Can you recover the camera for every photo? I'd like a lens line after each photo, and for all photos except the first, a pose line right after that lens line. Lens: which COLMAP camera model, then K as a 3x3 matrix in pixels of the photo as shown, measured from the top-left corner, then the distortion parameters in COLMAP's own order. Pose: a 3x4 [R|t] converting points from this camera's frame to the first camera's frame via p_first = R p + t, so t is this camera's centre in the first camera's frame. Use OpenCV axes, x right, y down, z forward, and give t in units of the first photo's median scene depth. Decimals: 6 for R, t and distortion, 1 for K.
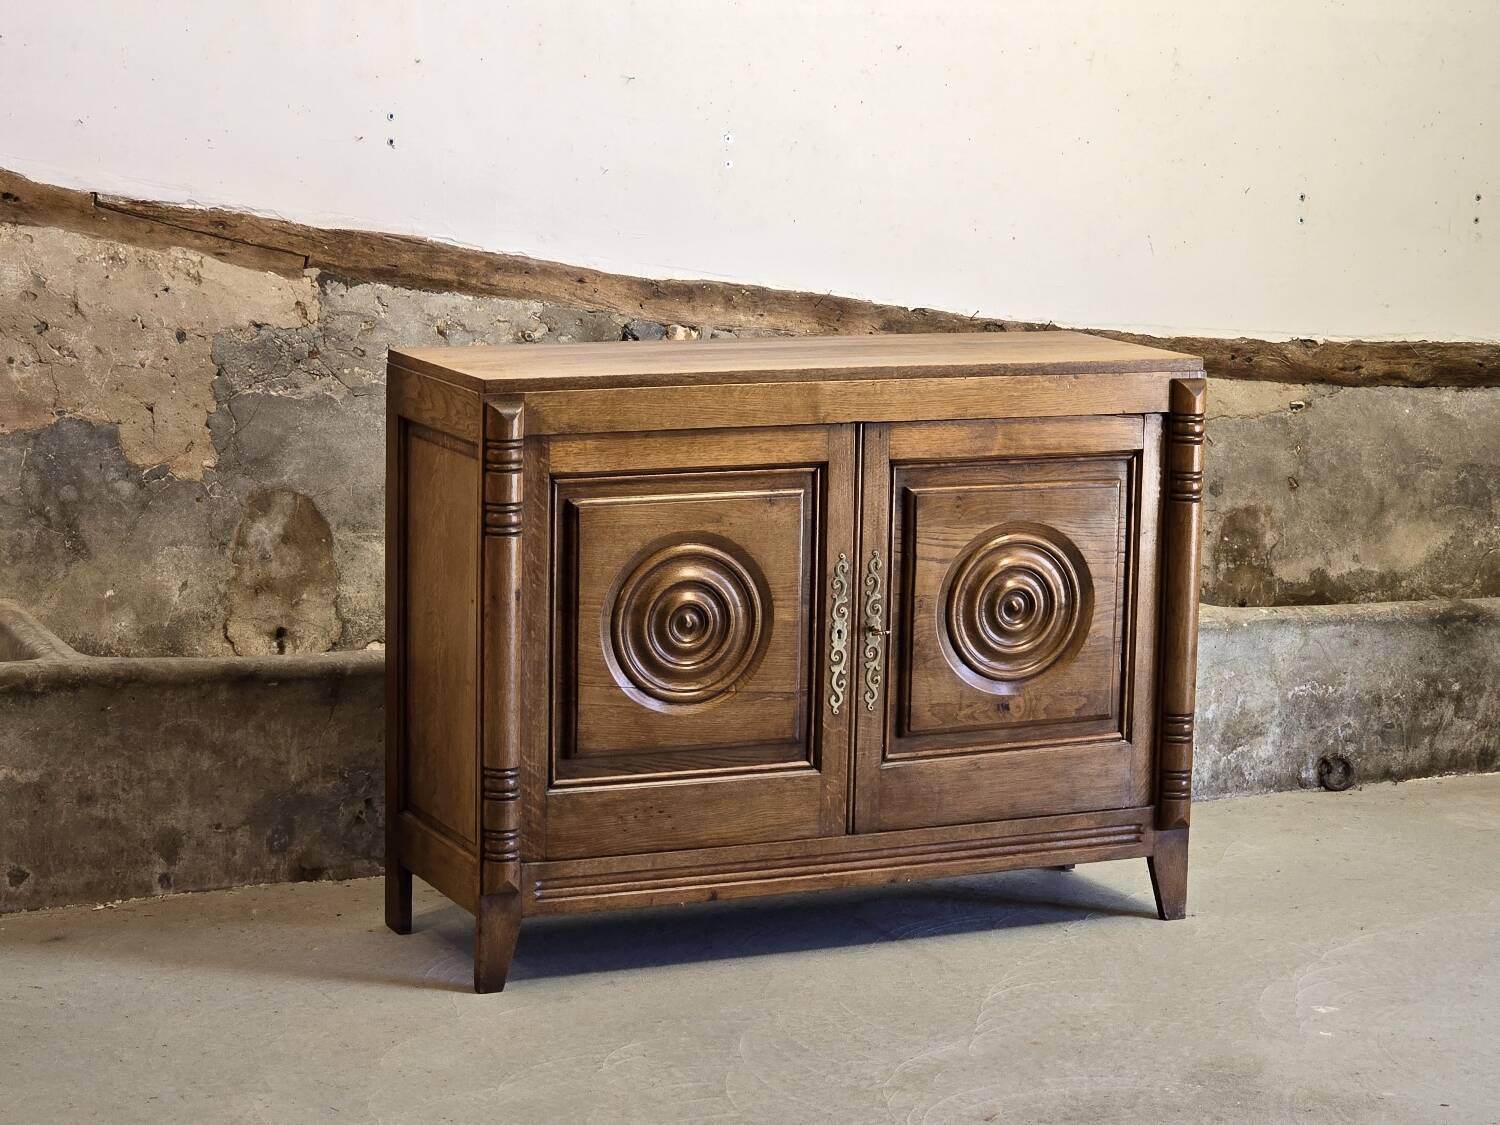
lens RADIAL K [[3703.5, 0, 750.0], [0, 3703.5, 562.5], [0, 0, 1]] dist [-0.822633, 14.512488]
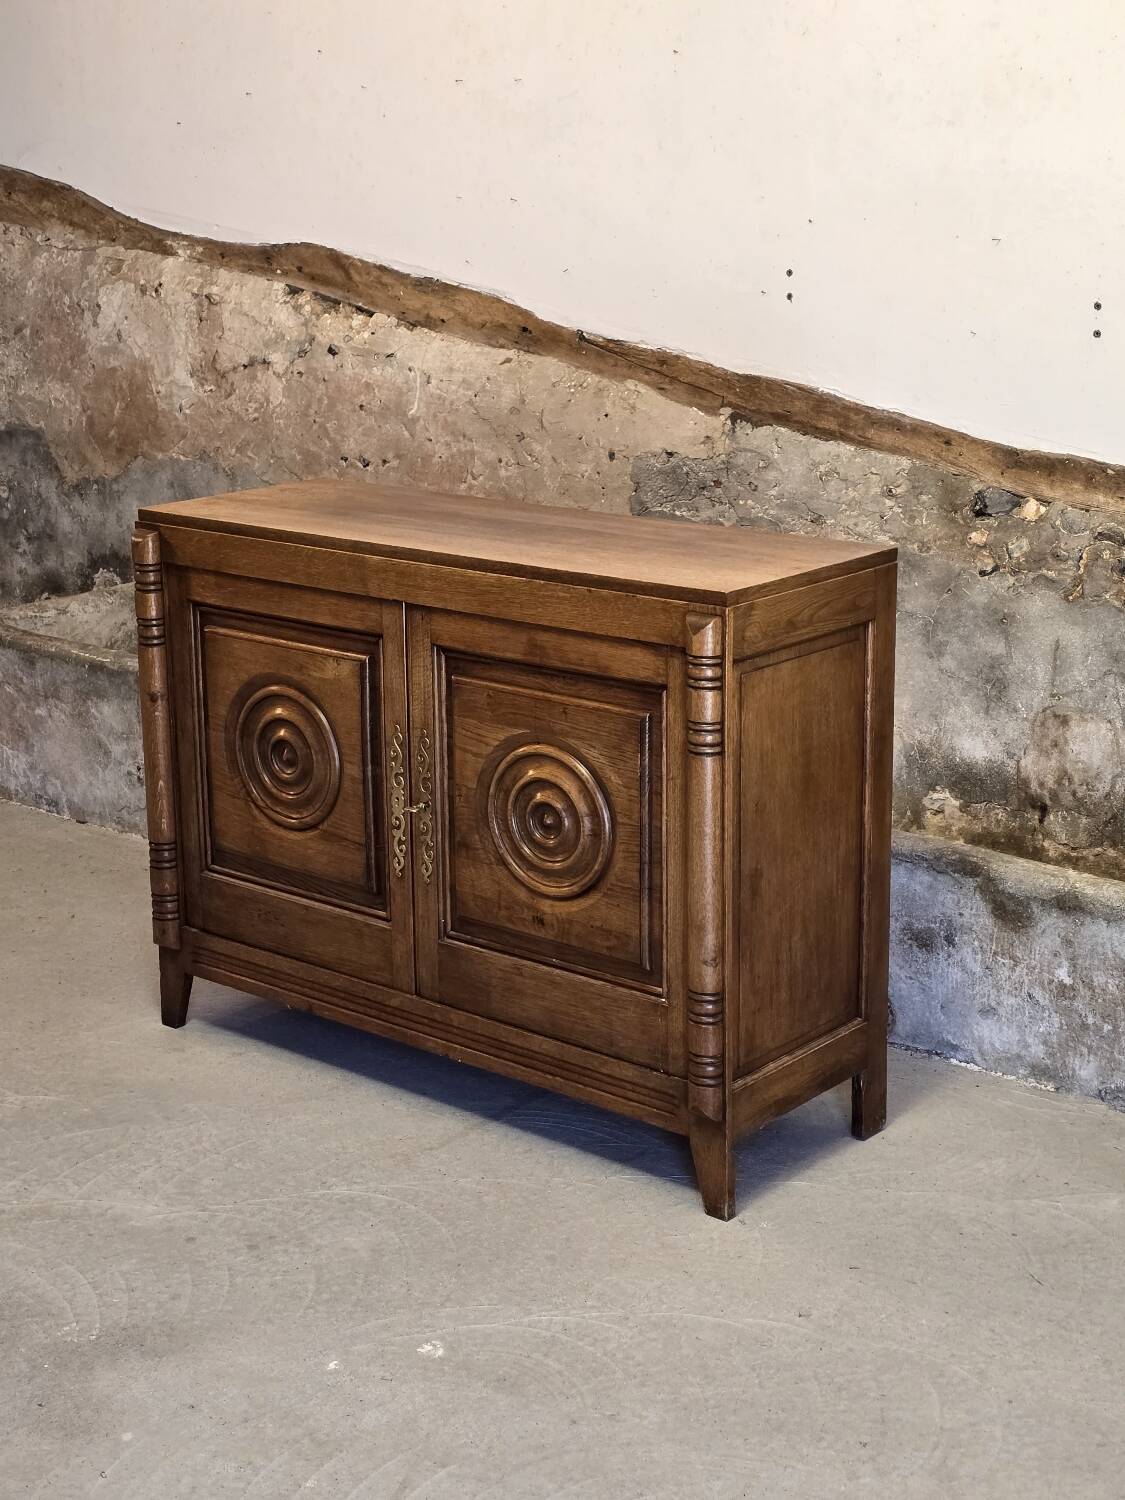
lens RADIAL K [[2328.4, 0, 545.9], [0, 2328.4, 723.8], [0, 0, 1]] dist [0.229575, -0.970376]
pose [[0.414297, 0.200251, -0.887839, 0.572718], [-0.123555, 0.978839, 0.163121, -0.105467], [0.901716, 0.042116, 0.430272, 0.707170]]
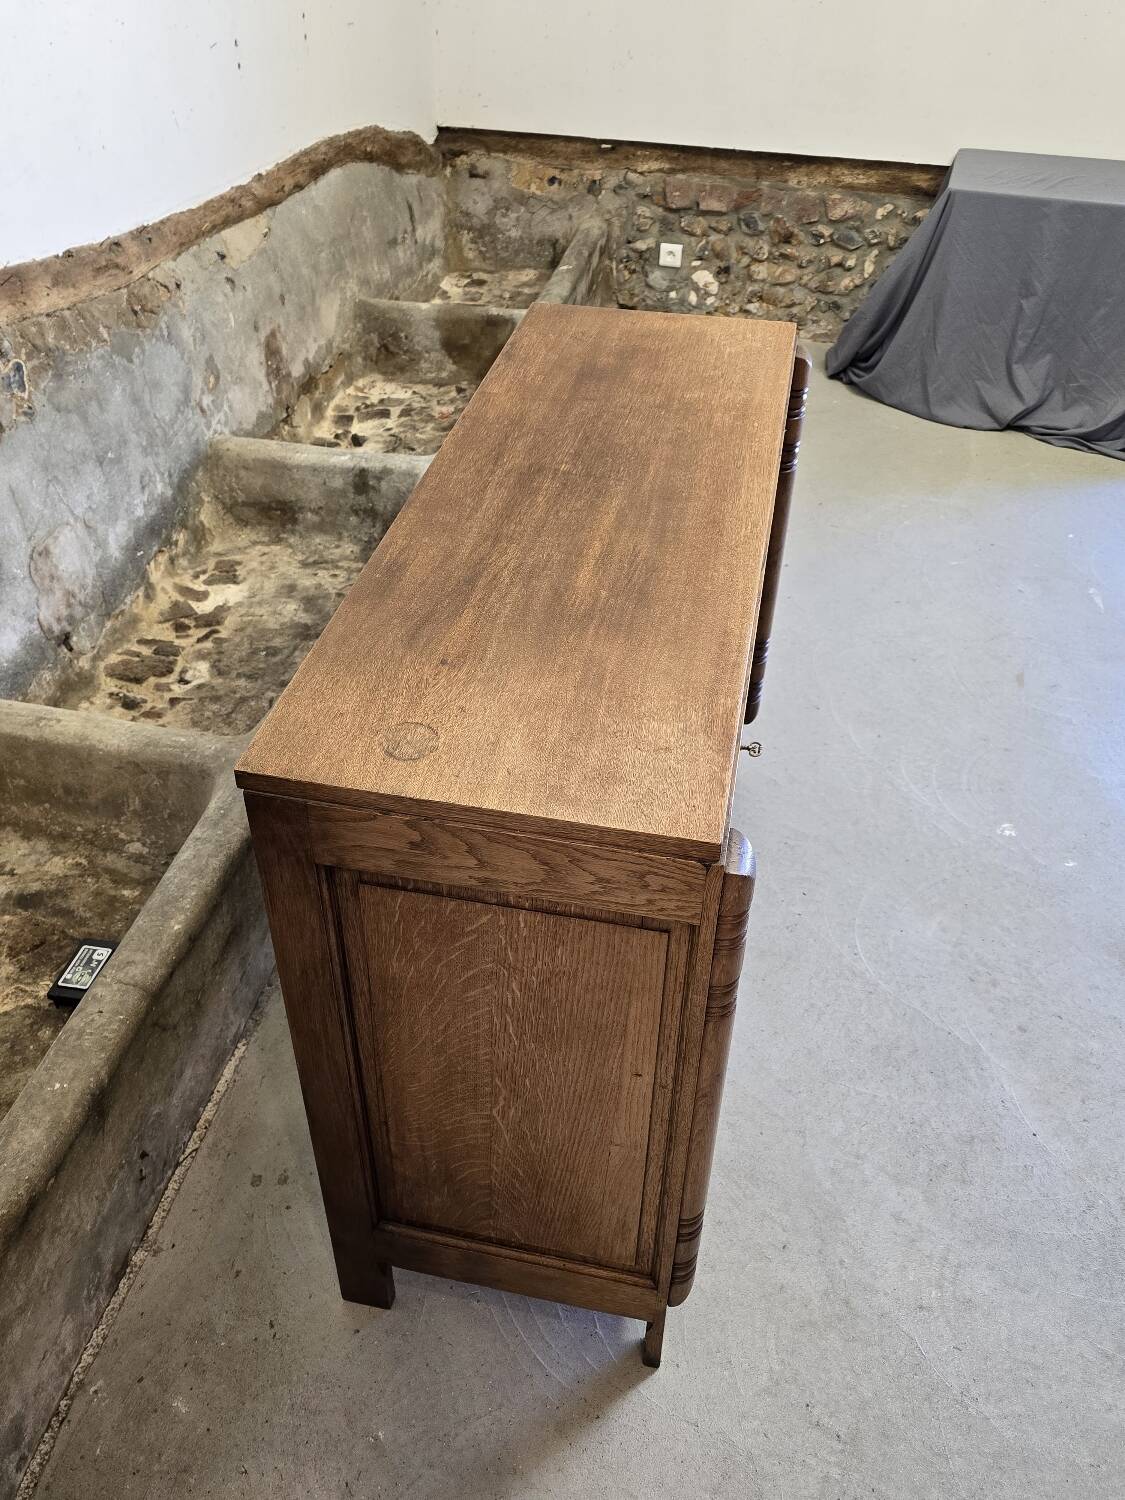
lens RADIAL K [[1207.5, 0, 558.2], [0, 1207.5, 742.5], [0, 0, 1]] dist [0.062515, -0.094863]
pose [[0.593757, -0.513973, 0.619100, -0.171848], [0.127305, 0.819722, 0.558434, -0.150088], [-0.794510, -0.252760, 0.552147, 0.813044]]
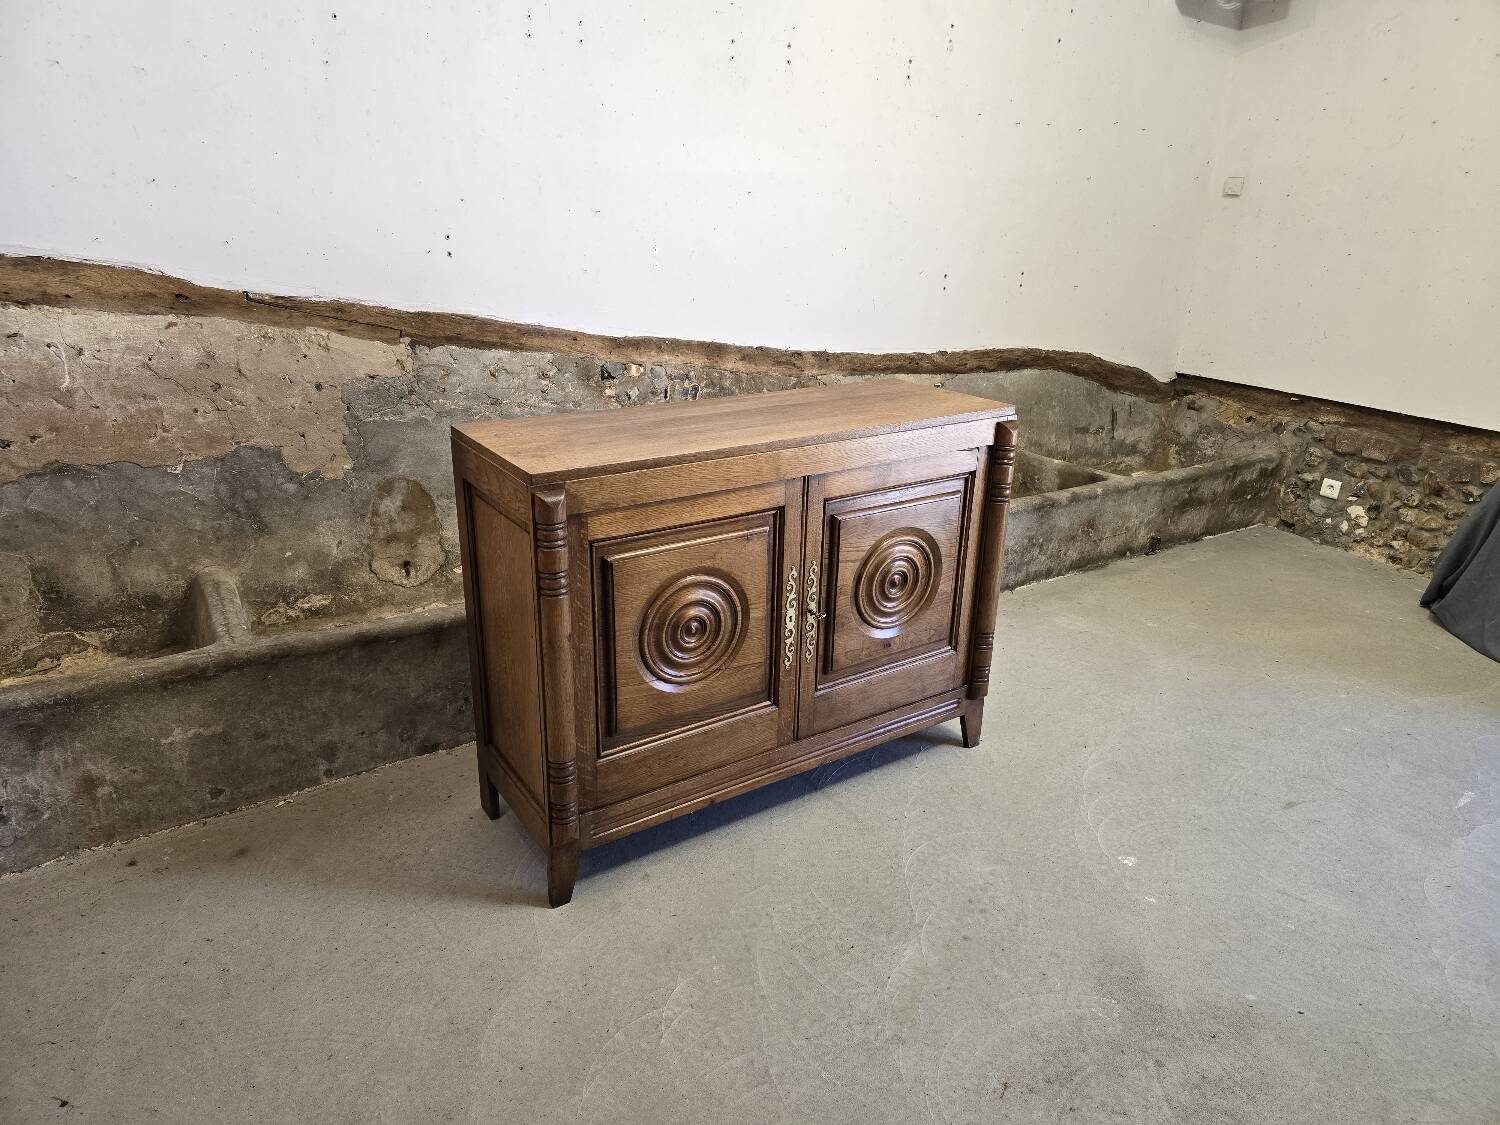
lens RADIAL K [[1007.8, 0, 742.2], [0, 1007.8, 566.8], [0, 0, 1]] dist [0.062212, -0.063767]
pose [[0.989014, -0.053078, 0.137966, -0.044920], [0.024320, 0.979020, 0.202308, -0.075523], [-0.145810, -0.196730, 0.969555, 0.583629]]
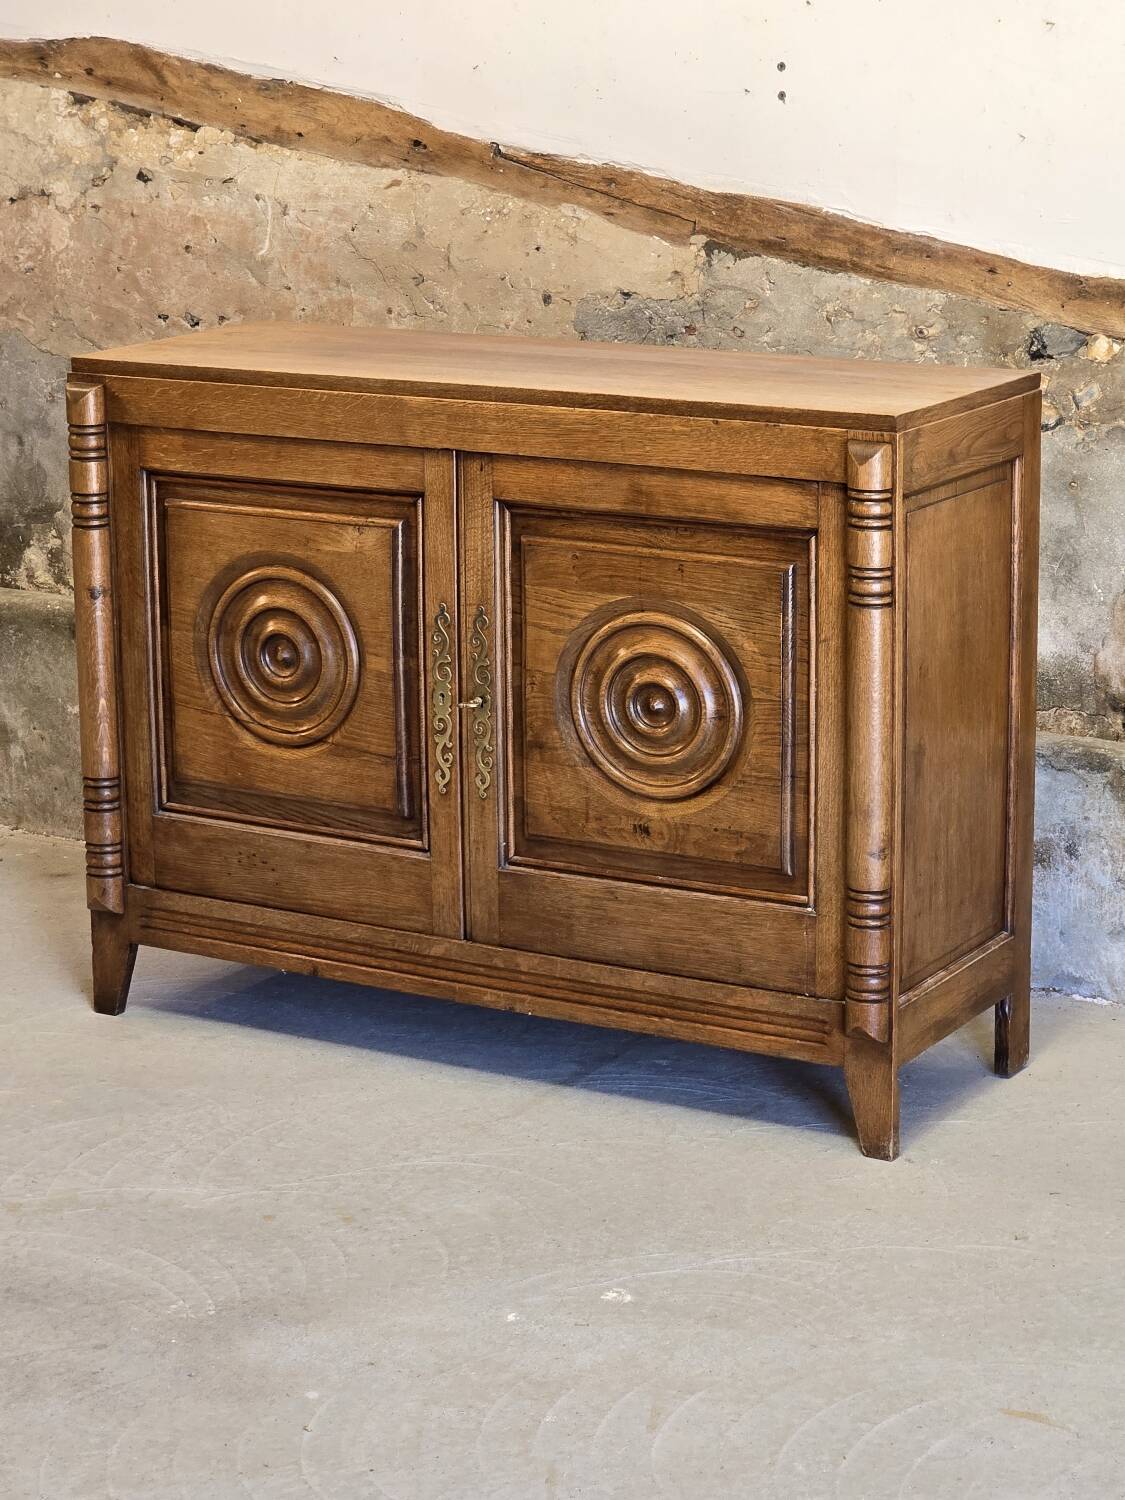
lens RADIAL K [[3564.3, 0, 562.5], [0, 3564.3, 750.0], [0, 0, 1]] dist [-0.986225, 17.102355]
pose [[0.561518, 0.172136, -0.809362, 0.644602], [-0.109758, 0.984974, 0.133338, -0.073993], [0.820153, 0.013963, 0.571974, 0.526617]]
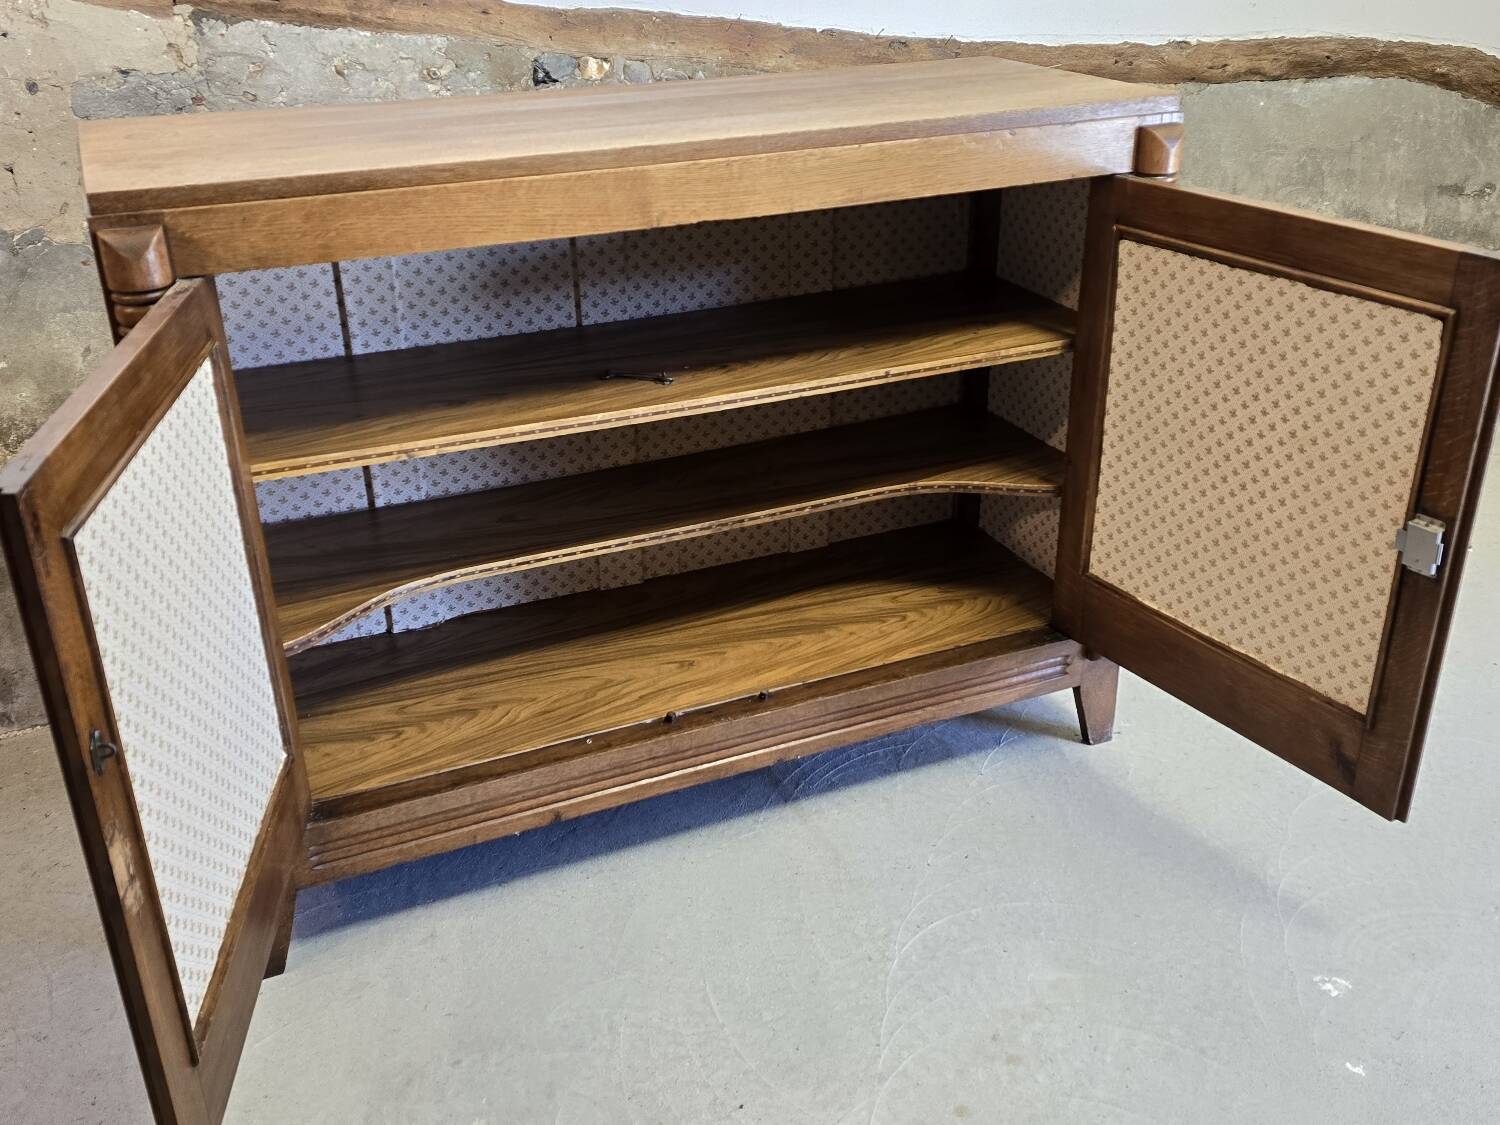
lens RADIAL K [[1435.1, 0, 746.7], [0, 1435.1, 567.7], [0, 0, 1]] dist [0.094903, -0.127278]
pose [[0.999007, -0.020947, -0.039333, 0.042825], [0.031473, 0.956520, 0.289963, -0.050475], [0.031549, -0.290913, 0.956229, 0.659957]]
